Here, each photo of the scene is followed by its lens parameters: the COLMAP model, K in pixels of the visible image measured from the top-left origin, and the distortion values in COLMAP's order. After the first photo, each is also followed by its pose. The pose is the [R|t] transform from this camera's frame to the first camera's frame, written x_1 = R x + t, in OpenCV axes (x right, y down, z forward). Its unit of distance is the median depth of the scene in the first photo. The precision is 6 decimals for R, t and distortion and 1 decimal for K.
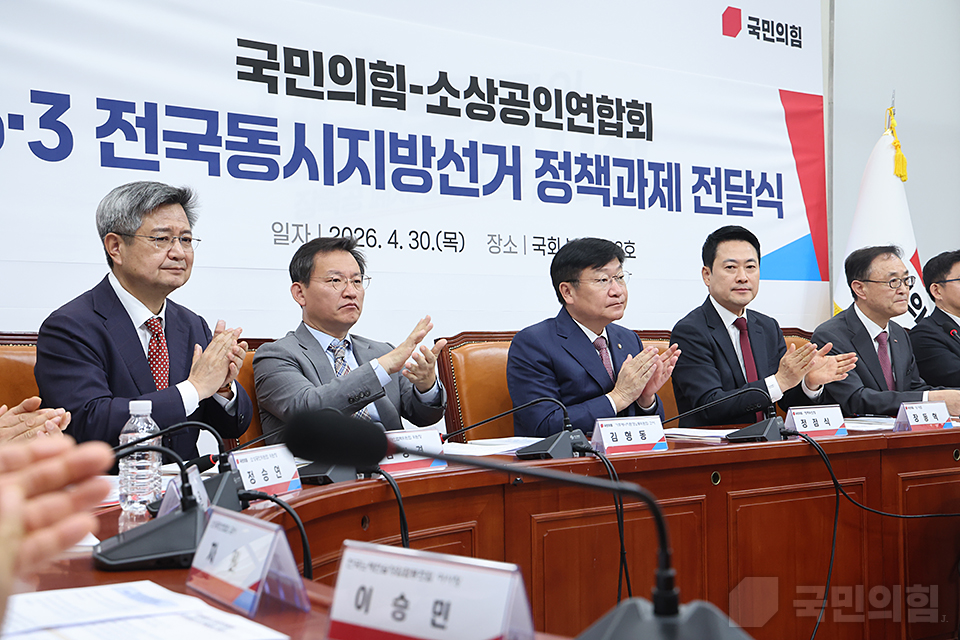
lens RADIAL K [[1310.7, 0, 478.6], [0, 1310.7, 317.2], [0, 0, 1]] dist [0.124226, 0.000000]
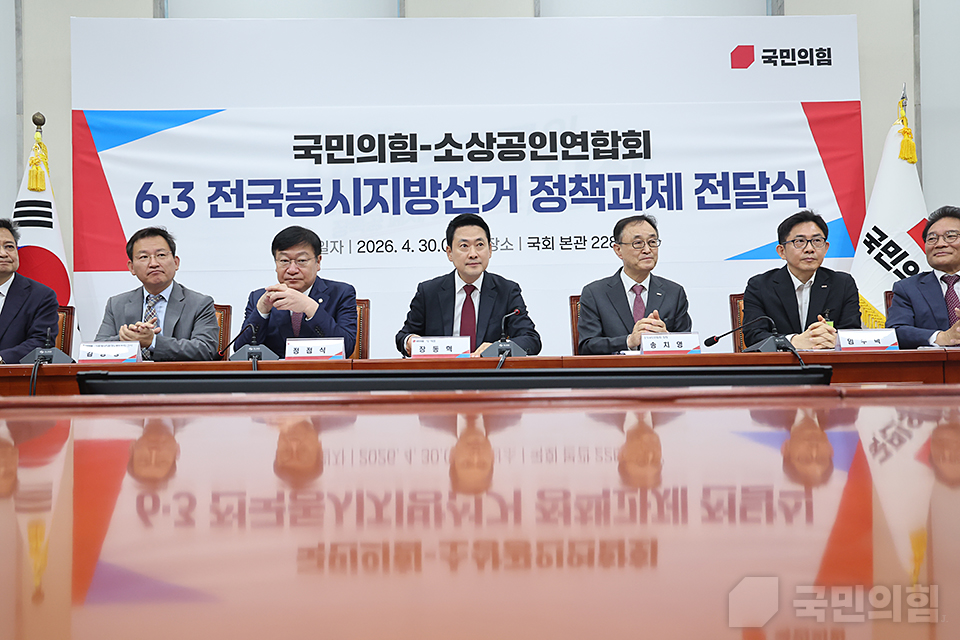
lens RADIAL K [[819.8, 0, 479.1], [0, 819.8, 303.8], [0, 0, 1]] dist [-0.035514, 0.032358]
pose [[0.775719, -0.030717, -0.630331, 0.601905], [0.018433, 0.999491, -0.026022, 0.034639], [0.630809, 0.008567, 0.775891, 0.305657]]
